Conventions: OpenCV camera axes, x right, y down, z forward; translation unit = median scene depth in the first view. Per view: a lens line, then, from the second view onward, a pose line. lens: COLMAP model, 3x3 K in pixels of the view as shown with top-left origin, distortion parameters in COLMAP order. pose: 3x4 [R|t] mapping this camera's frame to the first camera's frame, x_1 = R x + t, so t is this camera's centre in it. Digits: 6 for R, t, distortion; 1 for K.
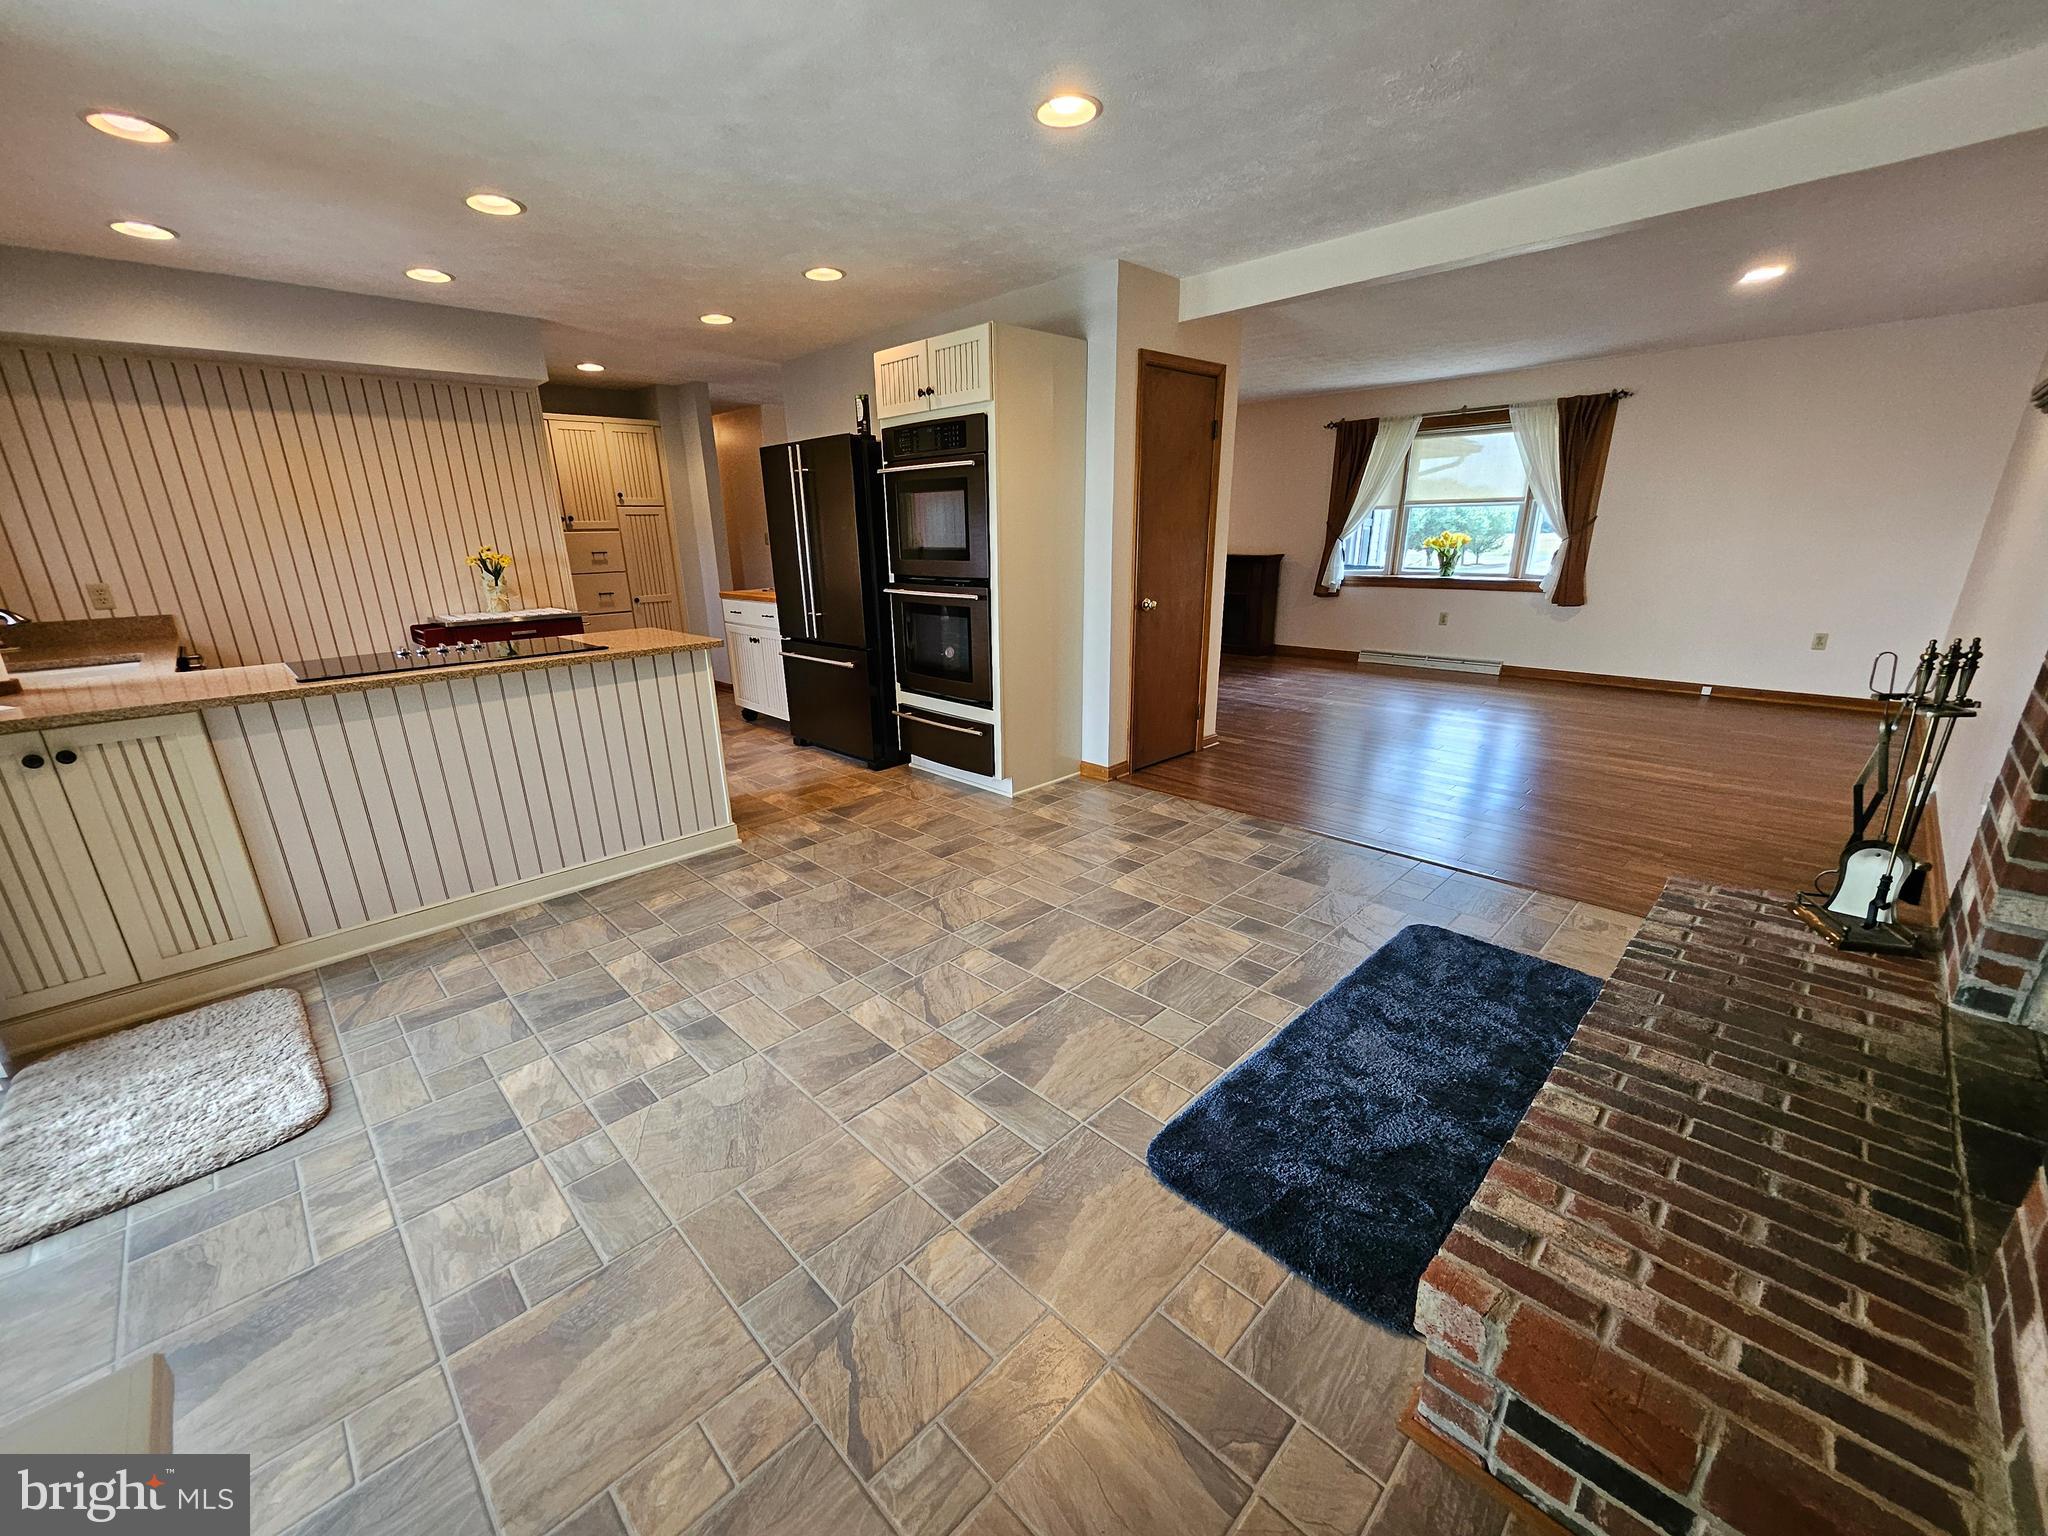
lens RADIAL K [[806.9, 0, 1002.2], [0, 806.9, 792.4], [0, 0, 1]] dist [-0.000507, 0.000251]
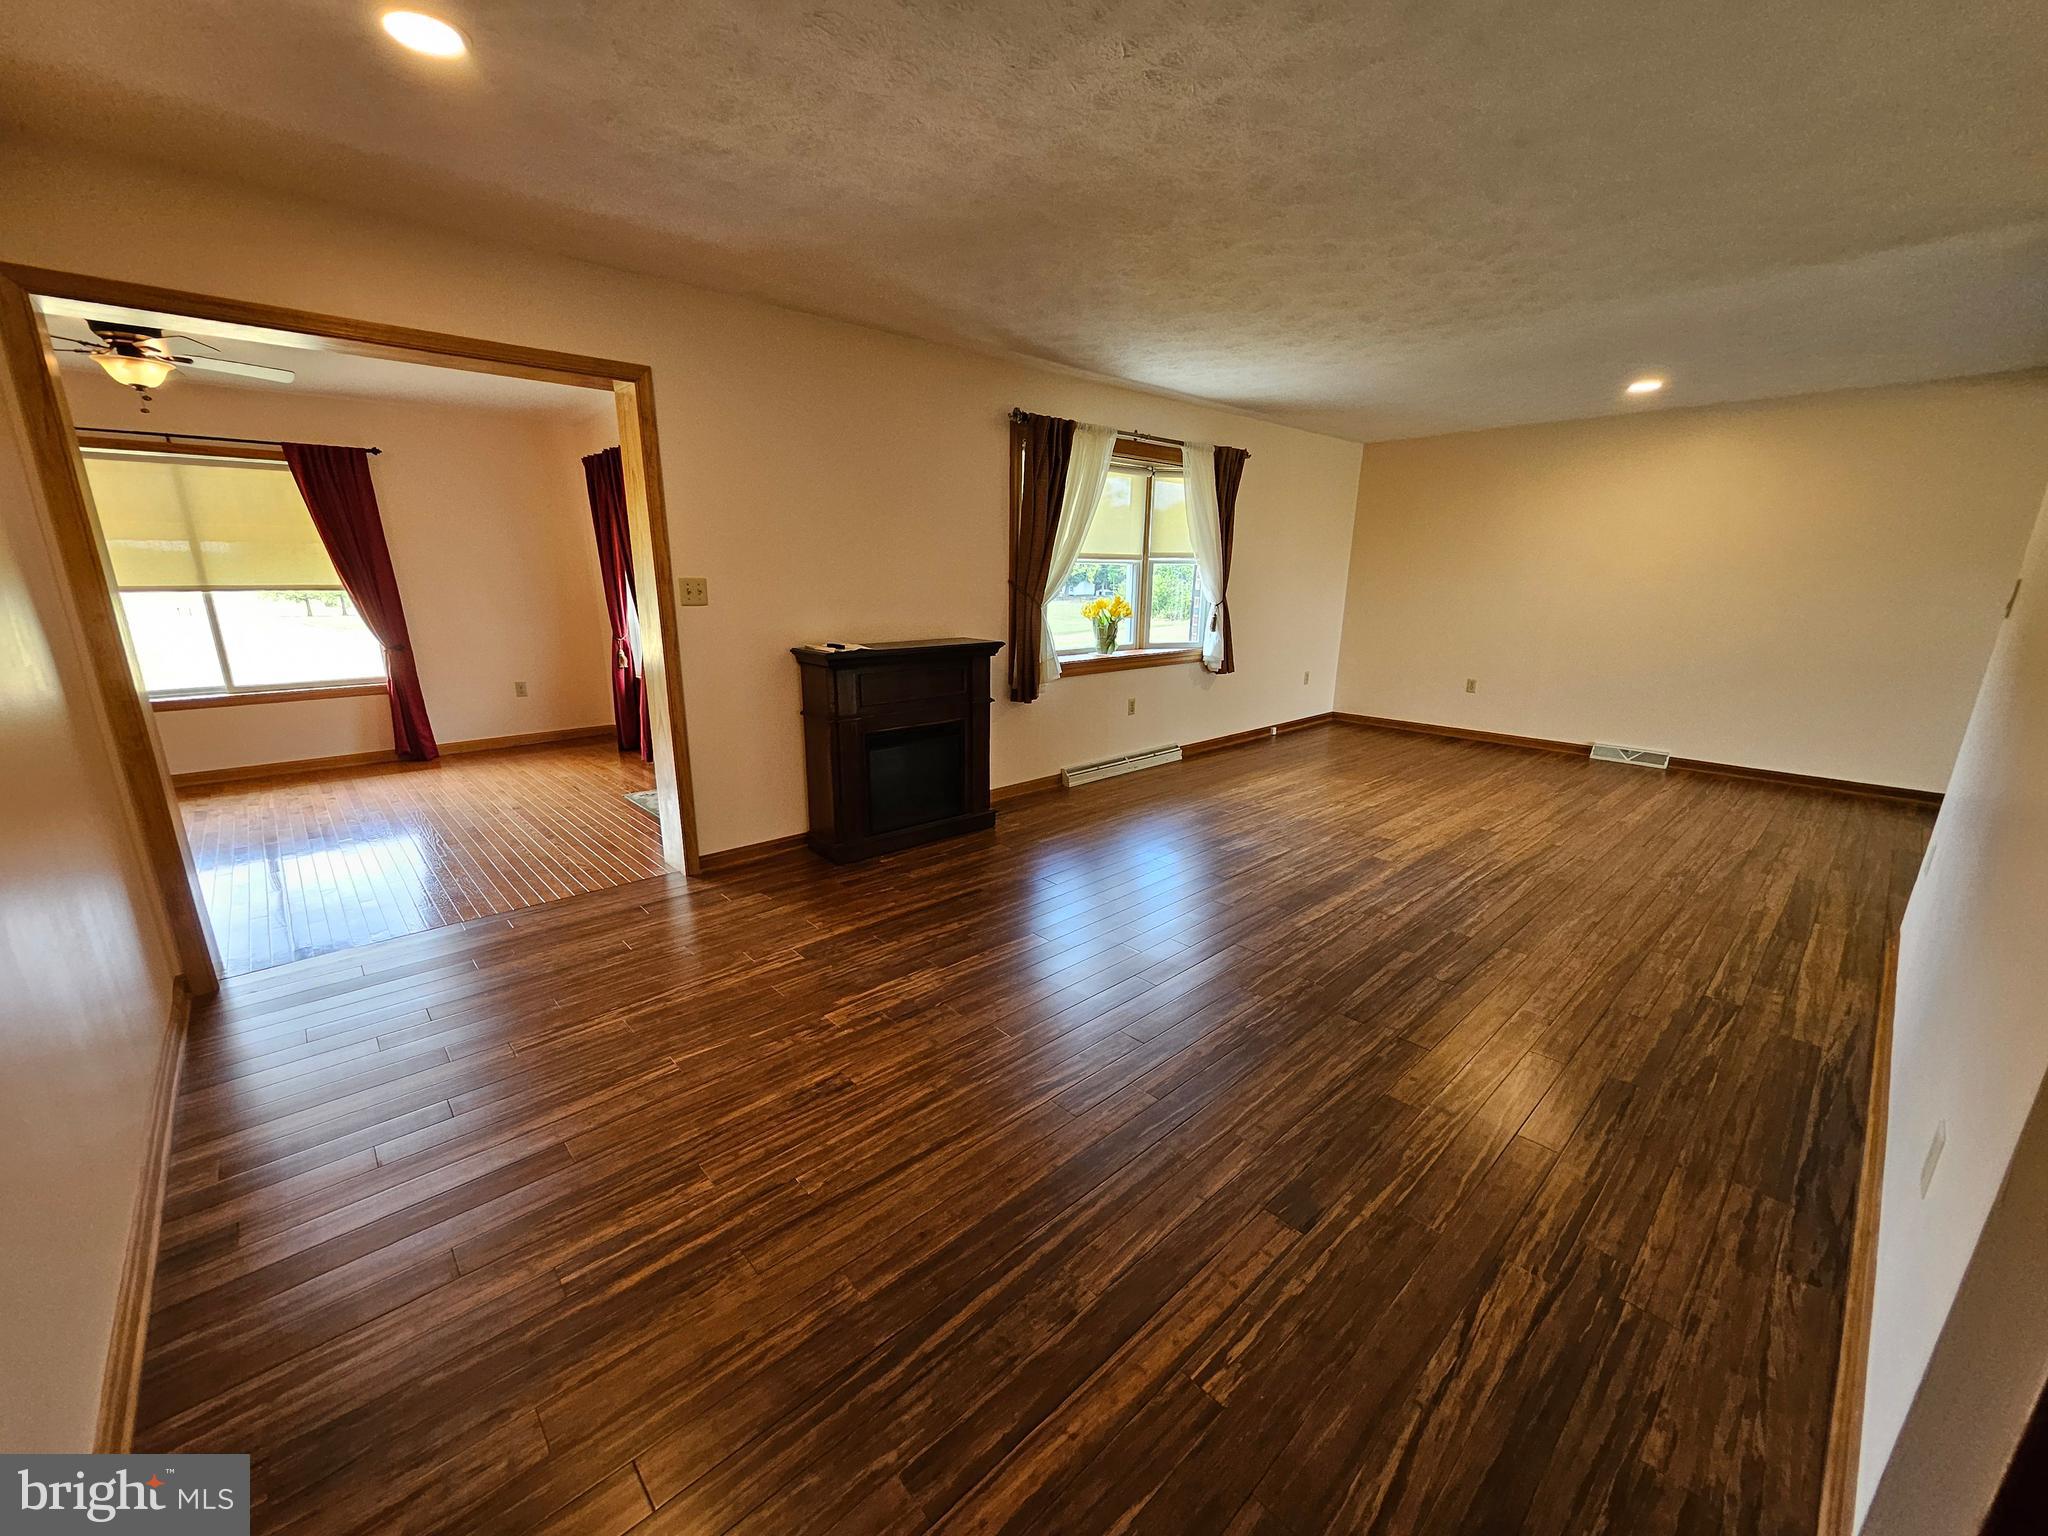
lens RADIAL K [[803.4, 0, 1000.4], [0, 803.4, 793.8], [0, 0, 1]] dist [0.001278, -0.000155]
pose [[0.076376, -0.242654, 0.967102, -0.385124], [0.316014, 0.925822, 0.207340, -0.580788], [-0.945676, 0.289781, 0.147392, 1.776796]]
